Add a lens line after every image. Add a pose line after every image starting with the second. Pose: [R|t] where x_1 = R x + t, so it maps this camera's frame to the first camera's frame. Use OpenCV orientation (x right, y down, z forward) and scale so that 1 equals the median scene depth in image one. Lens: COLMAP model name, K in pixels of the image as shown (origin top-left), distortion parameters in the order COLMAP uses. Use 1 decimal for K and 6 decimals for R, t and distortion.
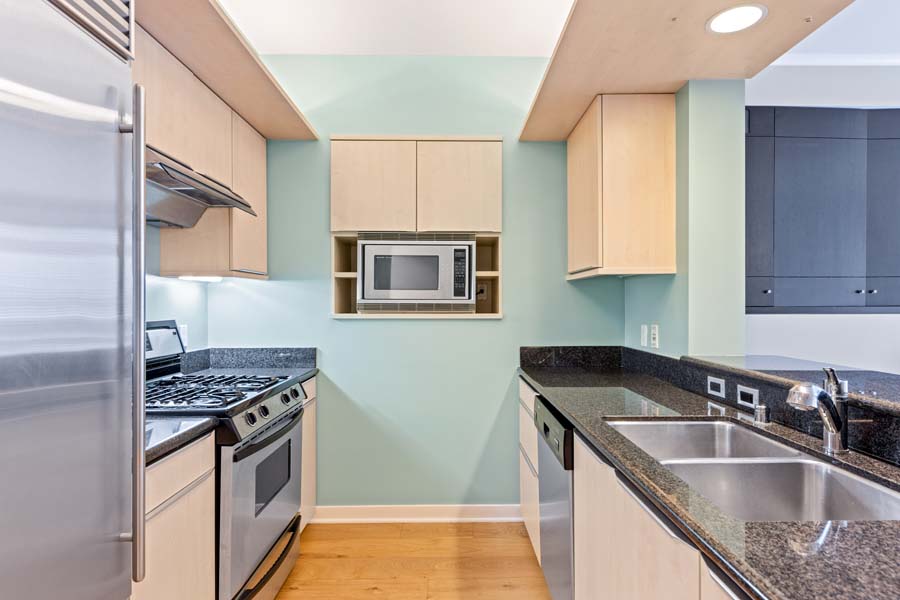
lens RADIAL K [[497.7, 0, 450.0], [0, 497.7, 300.0], [0, 0, 1]] dist [0.003995, 0.001179]
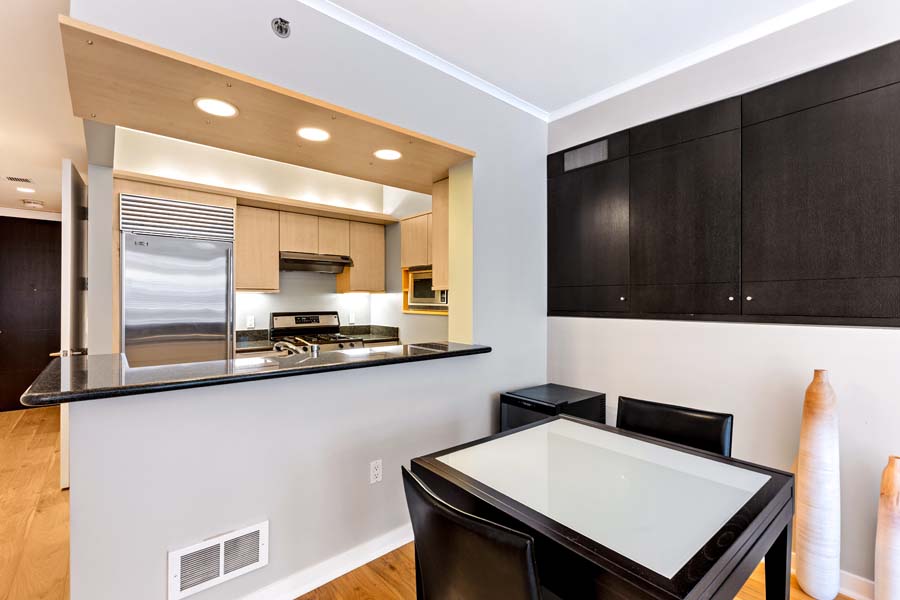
lens RADIAL K [[412.4, 0, 450.0], [0, 412.4, 300.0], [0, 0, 1]] dist [-0.000372, -0.000033]
pose [[0.640191, 0.001280, -0.768215, 1.246226], [0.000146, 0.999998, 0.001788, -0.016949], [0.768216, -0.001257, 0.640190, 0.131061]]
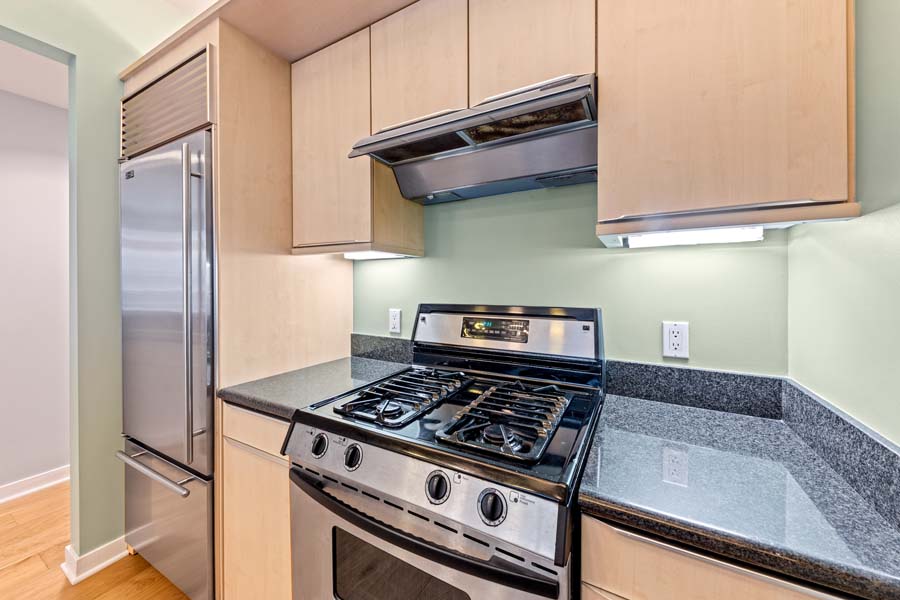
lens RADIAL K [[345.0, 0, 445.6], [0, 345.0, 278.7], [0, 0, 1]] dist [0.000748, 0.000033]
pose [[-0.496601, 0.004154, -0.867969, -0.039336], [0.009951, 0.999950, -0.000908, -0.002549], [0.867922, -0.009088, -0.496618, 0.986786]]
